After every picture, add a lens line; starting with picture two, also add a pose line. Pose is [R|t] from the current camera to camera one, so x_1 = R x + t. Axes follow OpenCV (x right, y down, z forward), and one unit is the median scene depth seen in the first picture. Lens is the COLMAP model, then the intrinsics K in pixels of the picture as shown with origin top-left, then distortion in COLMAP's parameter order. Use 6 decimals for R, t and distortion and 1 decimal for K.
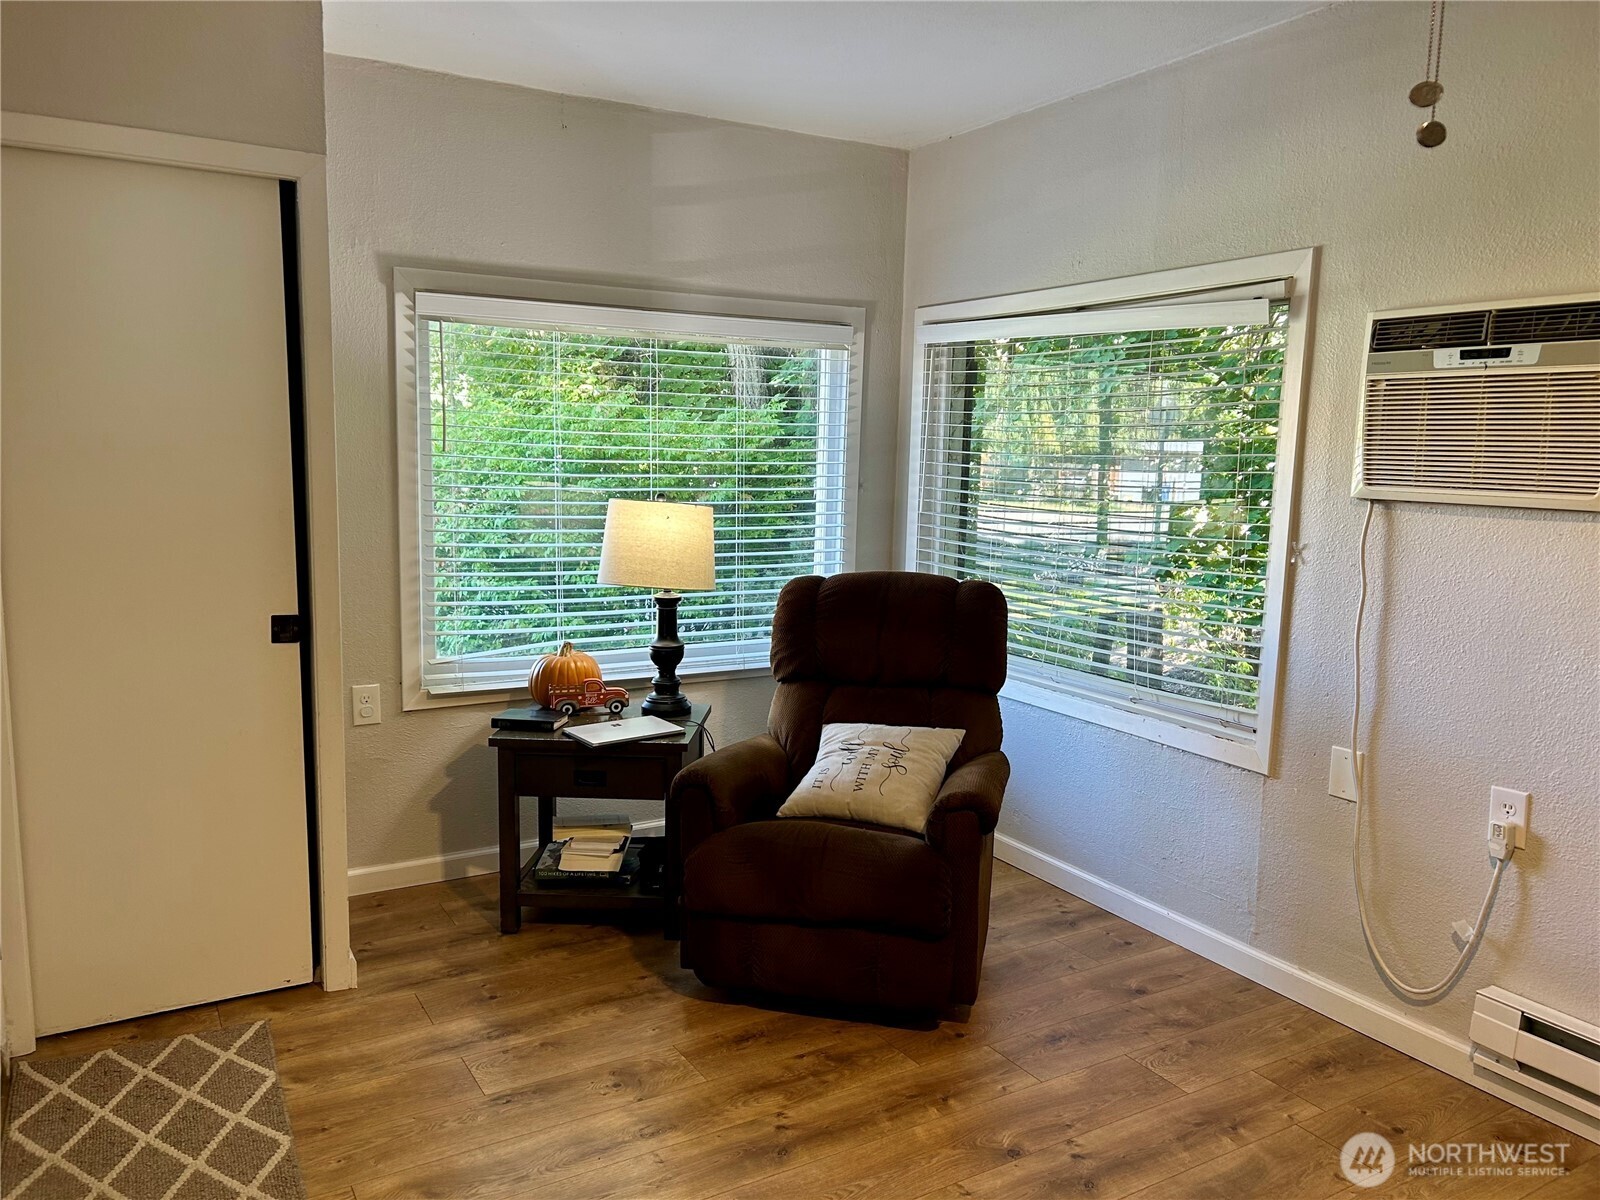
lens RADIAL K [[1210.4, 0, 796.3], [0, 1210.4, 609.4], [0, 0, 1]] dist [0.066477, -0.069061]
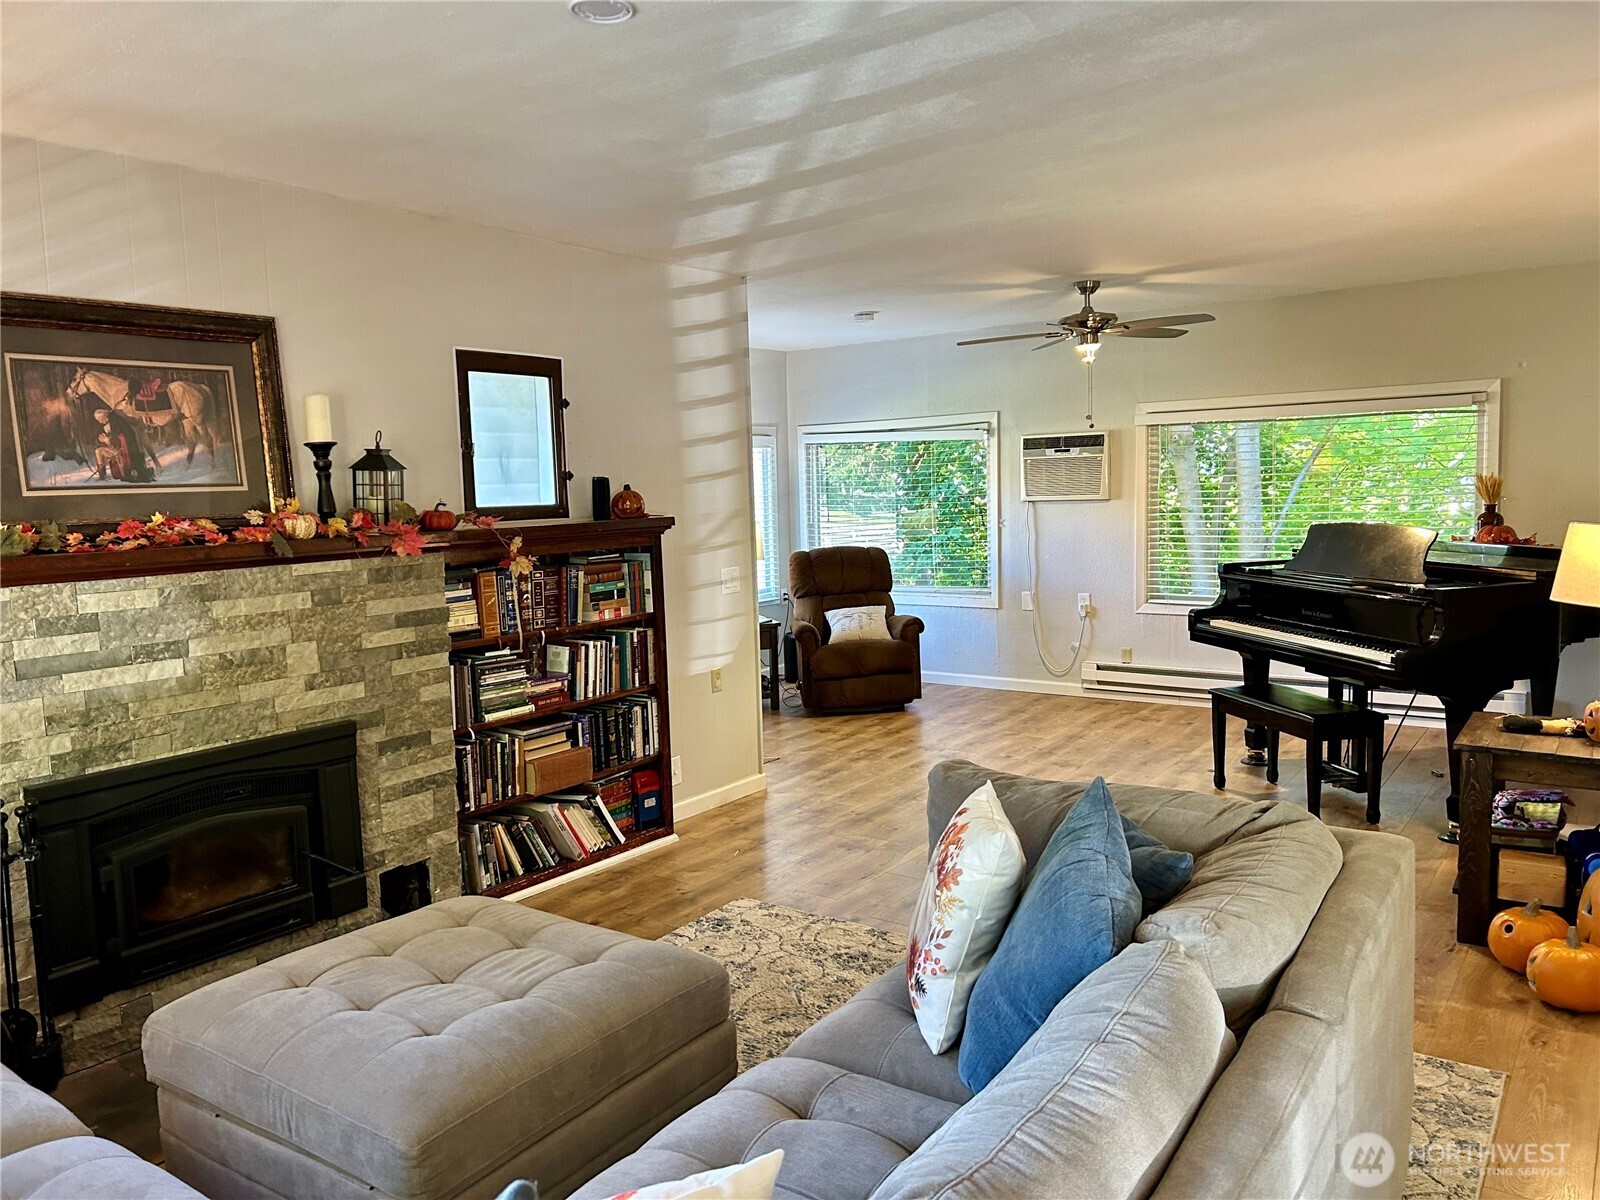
lens RADIAL K [[1189.8, 0, 778.5], [0, 1189.8, 592.9], [0, 0, 1]] dist [0.113849, -0.134932]
pose [[0.919855, -0.090037, 0.381785, -1.154272], [0.106484, 0.994068, -0.022125, 0.122729], [-0.377528, 0.061006, 0.923986, -1.344188]]
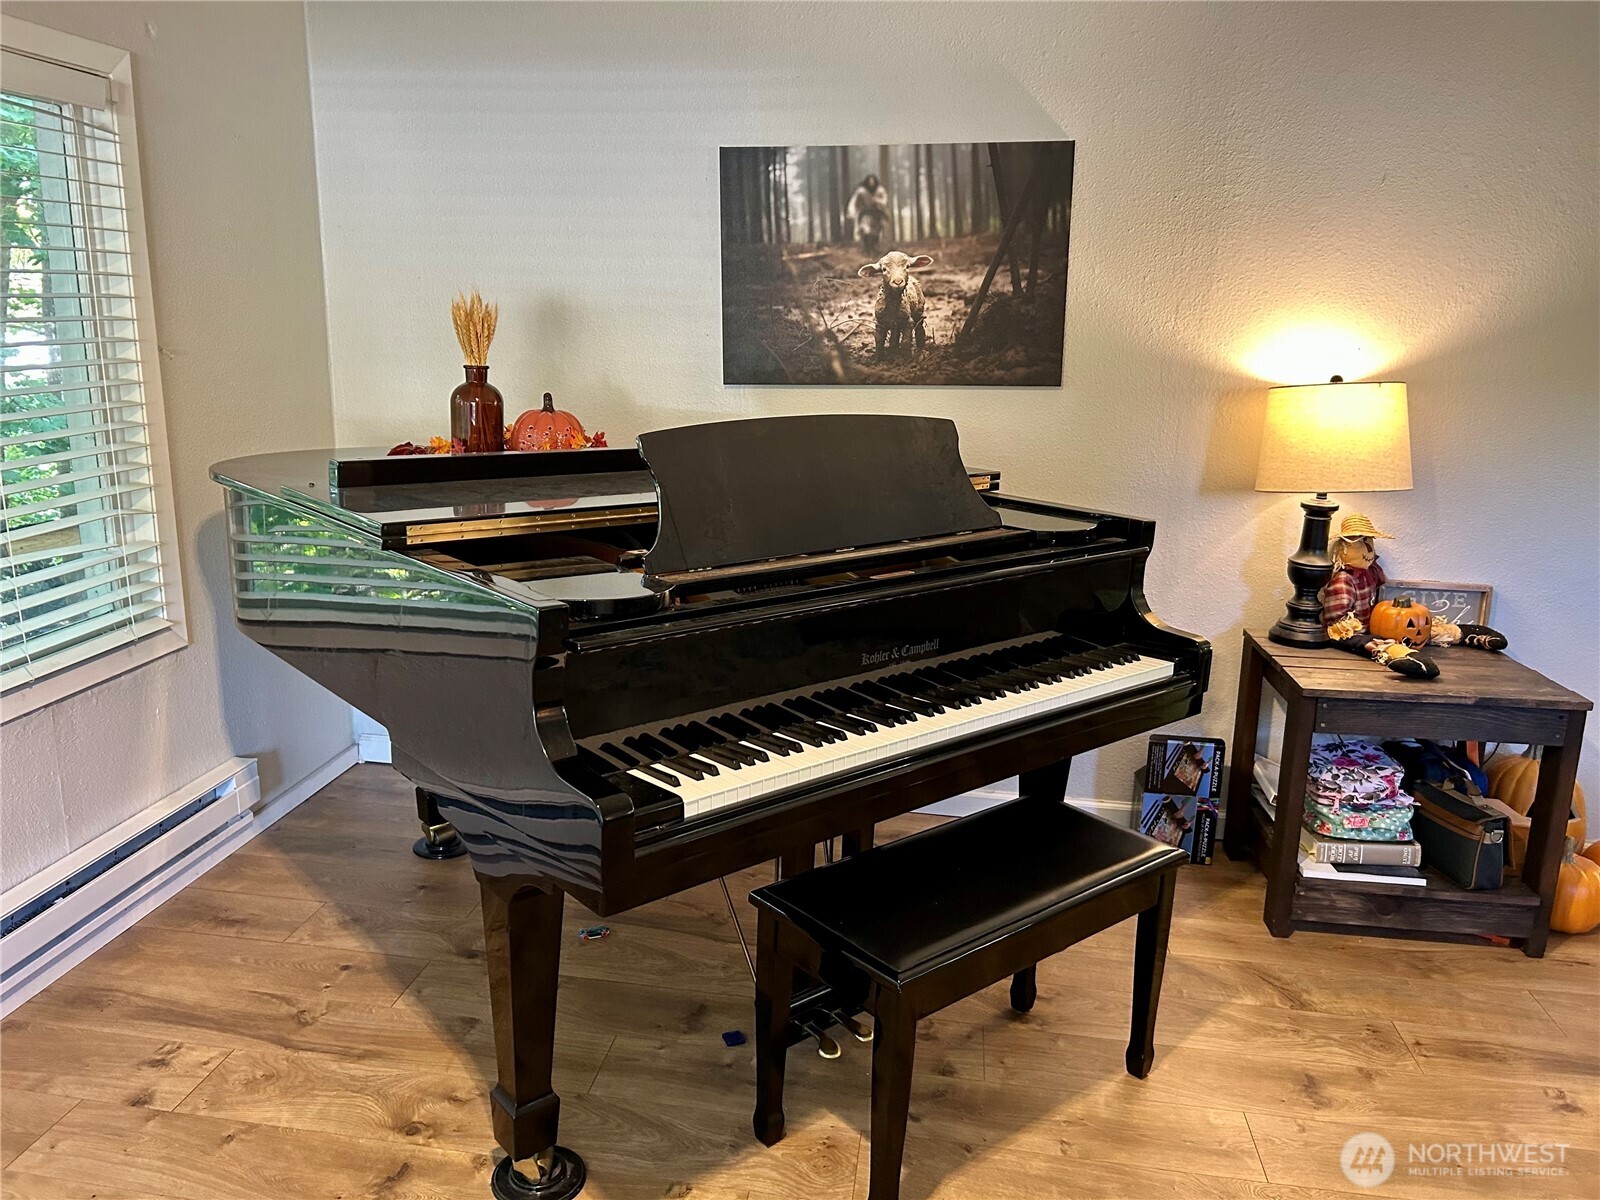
lens RADIAL K [[1210.4, 0, 796.3], [0, 1210.4, 609.4], [0, 0, 1]] dist [0.066477, -0.069061]
pose [[-0.776243, -0.185692, 0.602466, -0.070982], [0.044510, 0.937110, 0.346184, -0.079447], [-0.628860, 0.295539, -0.719160, 0.634233]]
